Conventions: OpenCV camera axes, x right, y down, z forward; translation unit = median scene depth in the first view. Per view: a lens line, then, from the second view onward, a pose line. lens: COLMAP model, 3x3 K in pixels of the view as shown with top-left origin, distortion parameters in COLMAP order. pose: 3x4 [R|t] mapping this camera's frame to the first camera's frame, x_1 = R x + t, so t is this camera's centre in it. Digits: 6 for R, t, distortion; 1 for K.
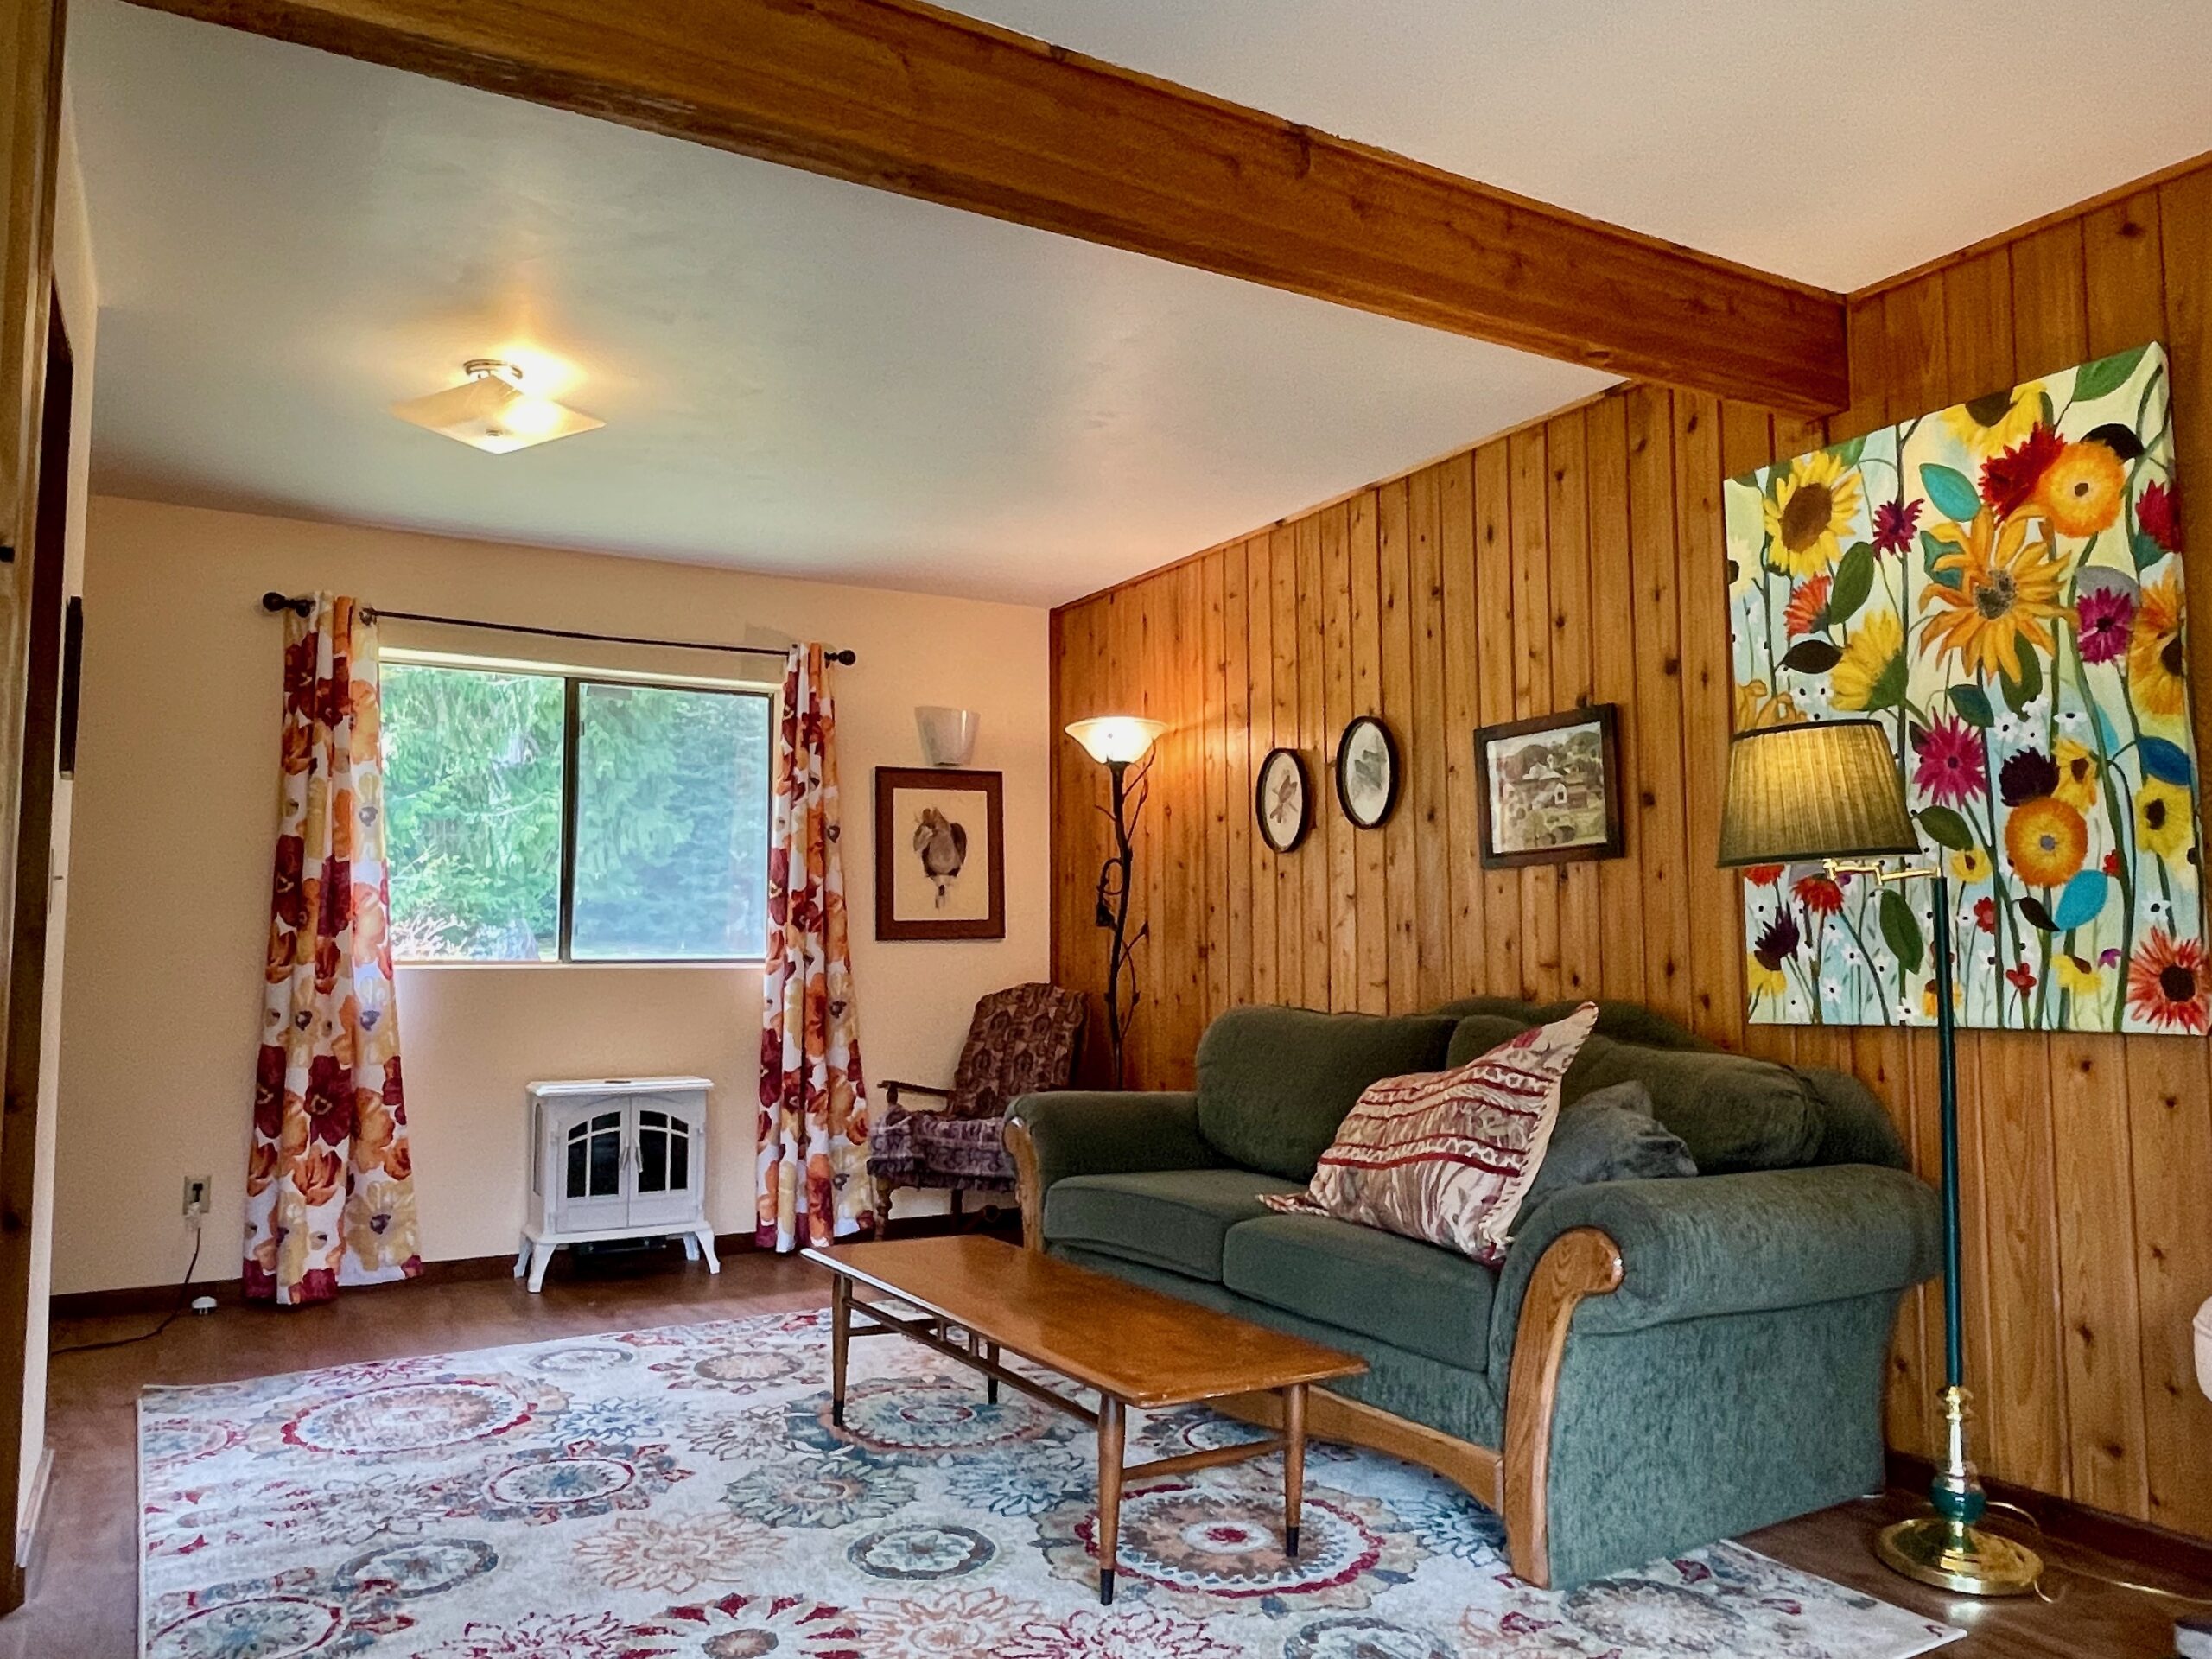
lens RADIAL K [[1588.8, 0, 1111.1], [0, 1588.8, 824.2], [0, 0, 1]] dist [0.005621, -0.002479]
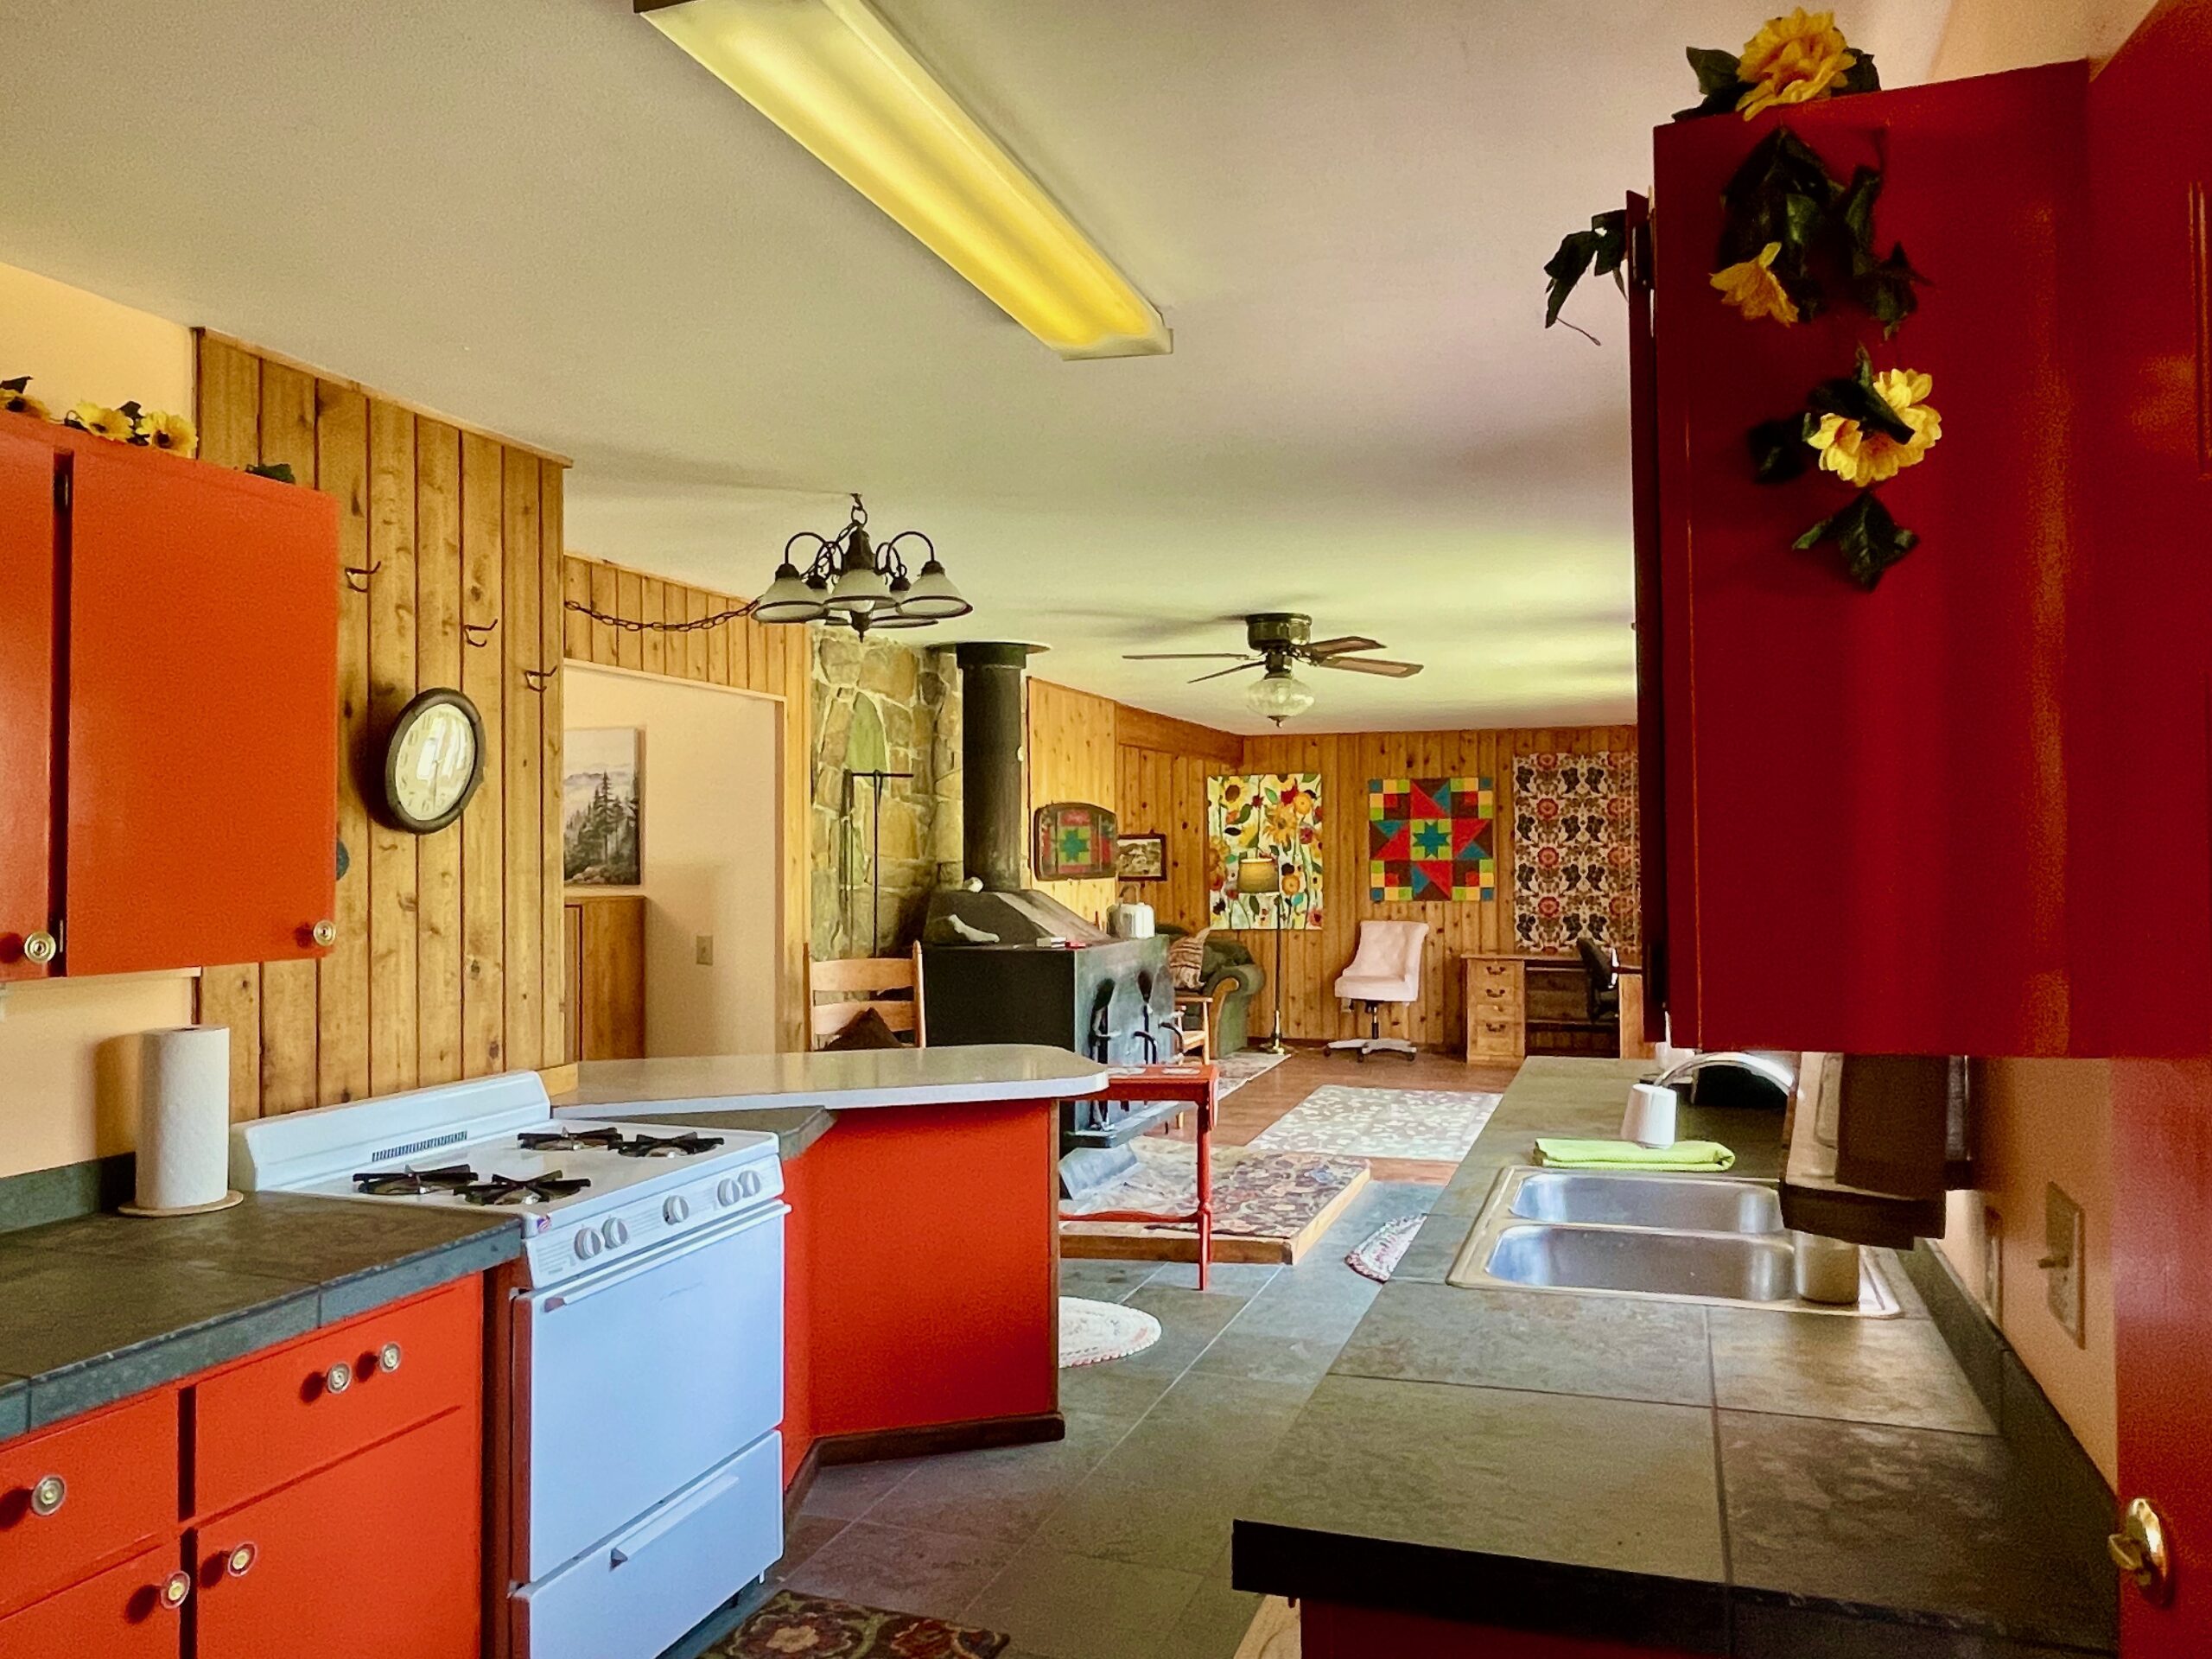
lens RADIAL K [[1588.8, 0, 1111.1], [0, 1588.8, 824.2], [0, 0, 1]] dist [0.005621, -0.002479]
pose [[0.758928, 0.010642, 0.651088, -2.322072], [-0.051385, 0.997727, 0.043588, -0.284317], [-0.649144, -0.066536, 0.757750, -1.727756]]
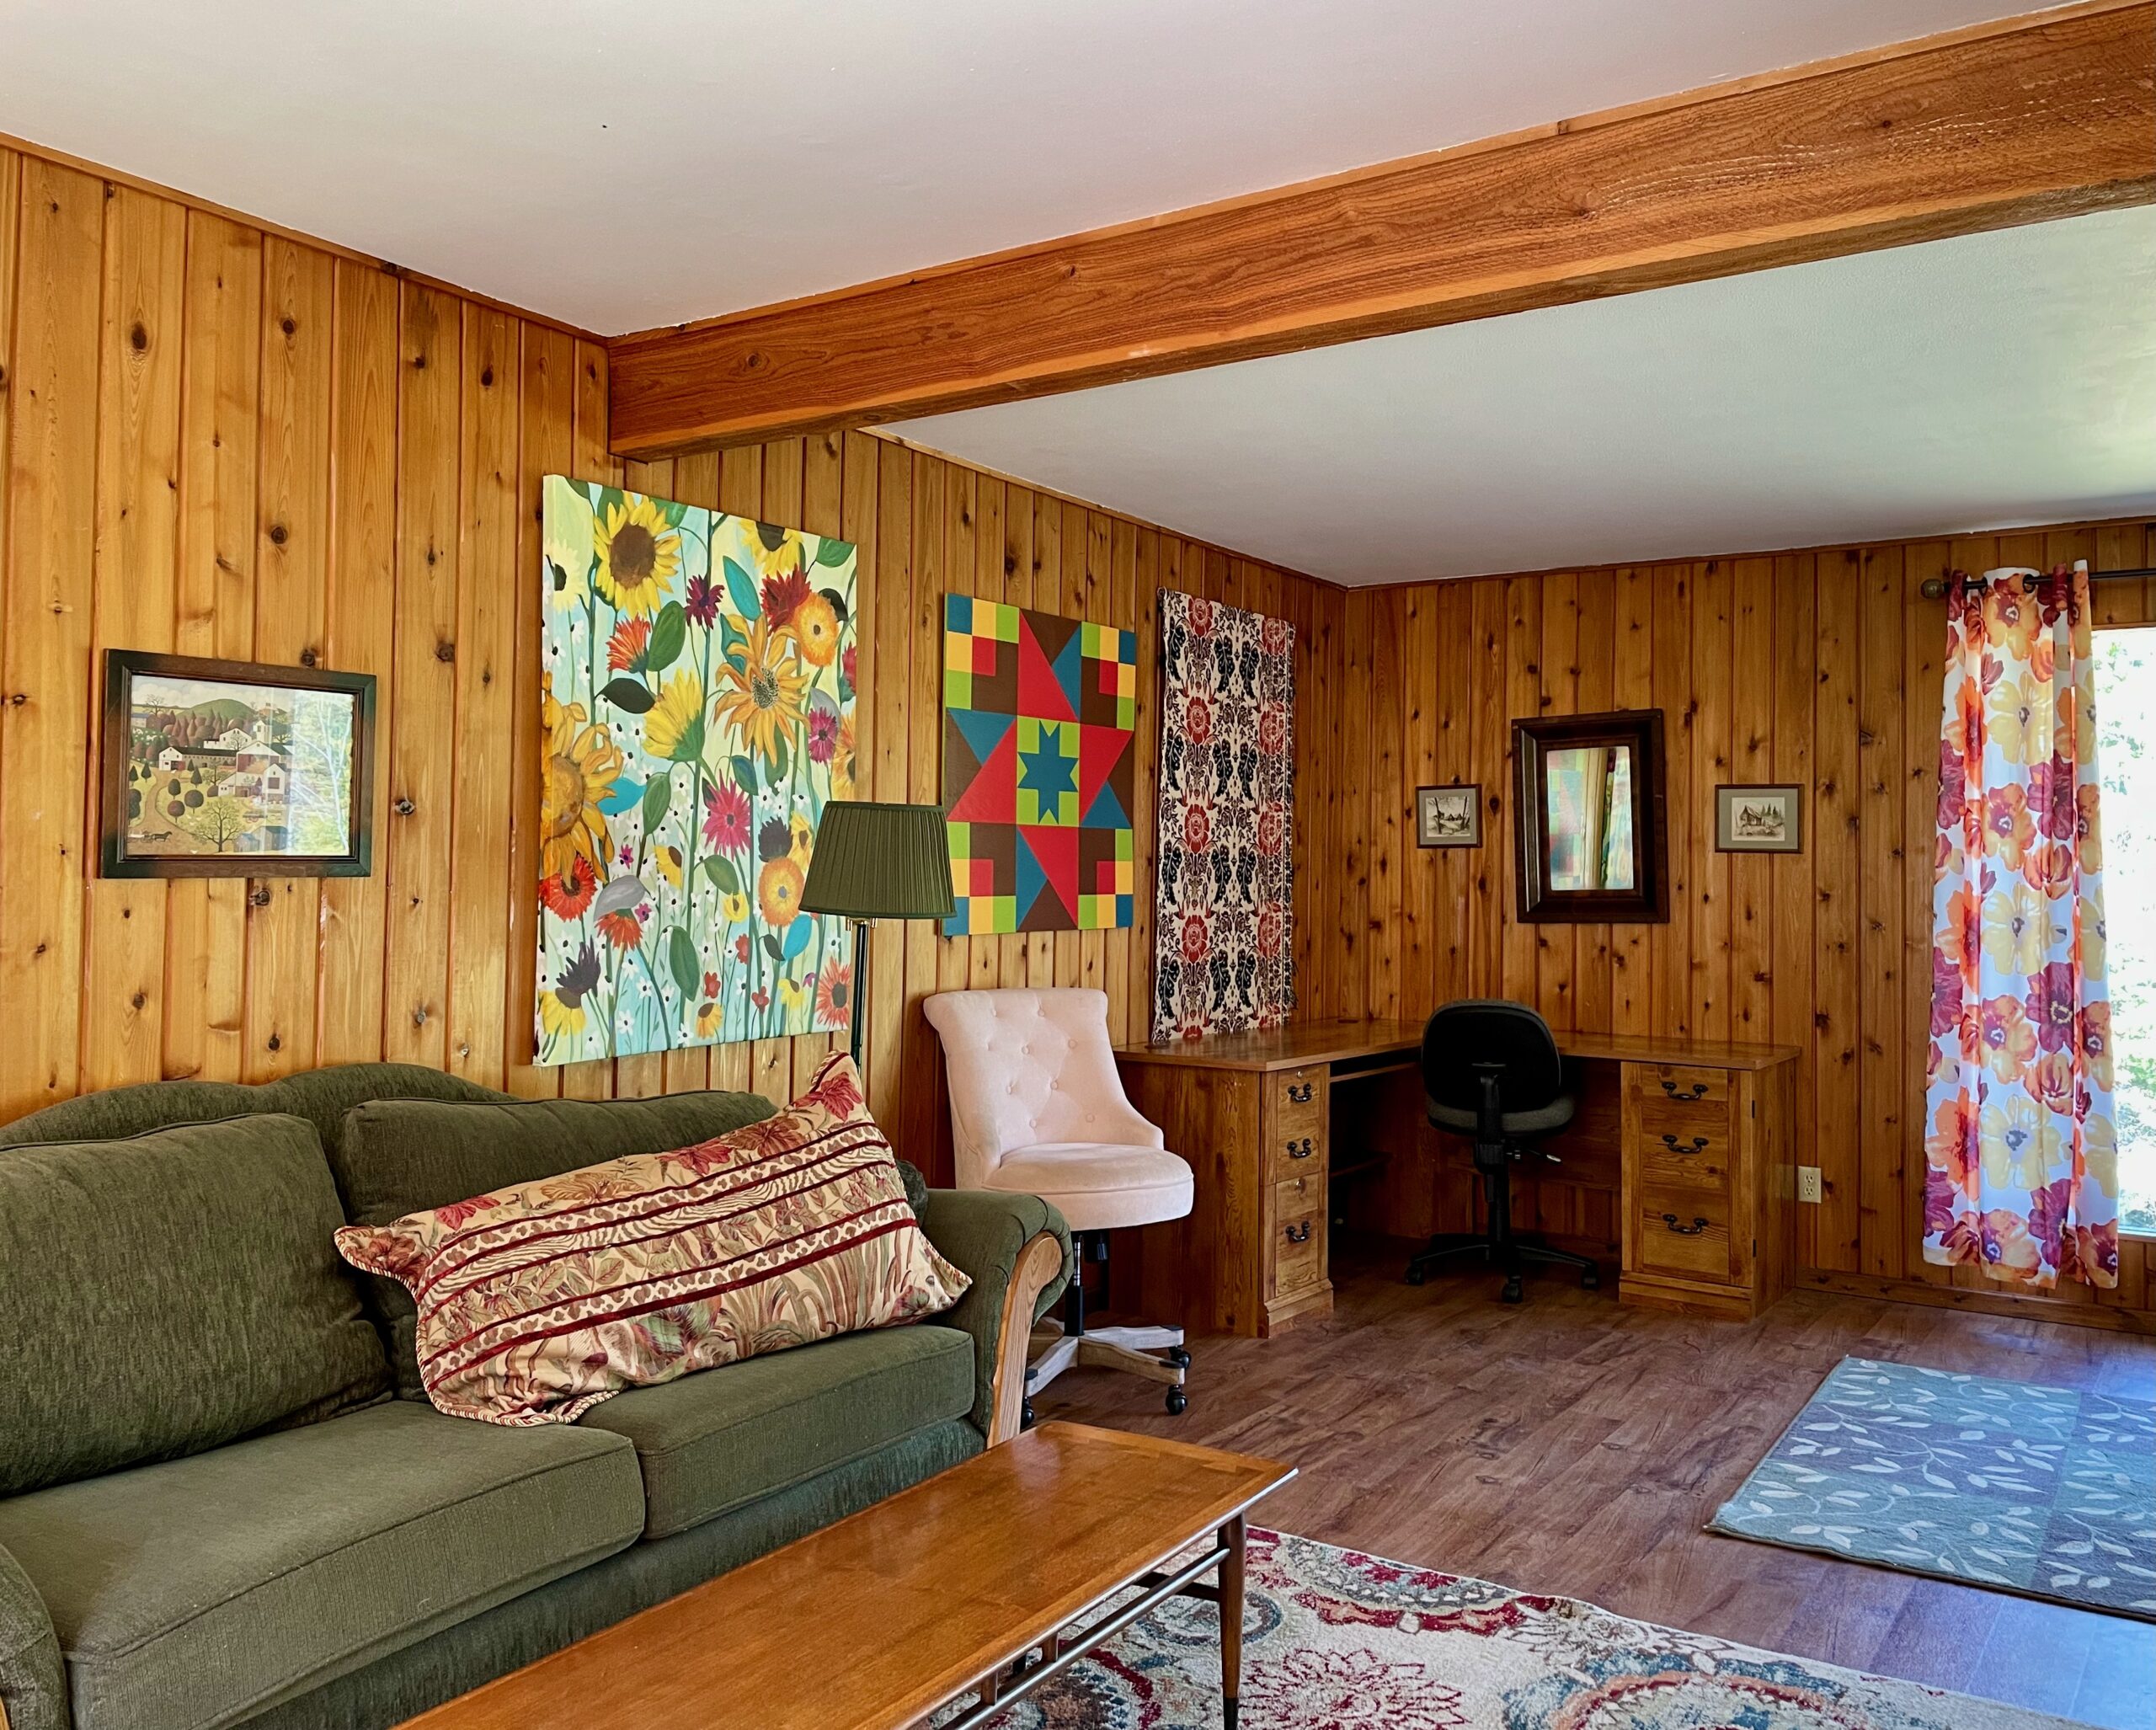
lens RADIAL K [[1724.8, 0, 1156.2], [0, 1724.8, 825.3], [0, 0, 1]] dist [0.094733, -0.126614]
pose [[-0.456242, 0.025068, 0.889503, -0.734428], [-0.083511, 0.993985, -0.070847, 0.029027], [-0.885929, -0.106606, -0.451404, 1.257099]]
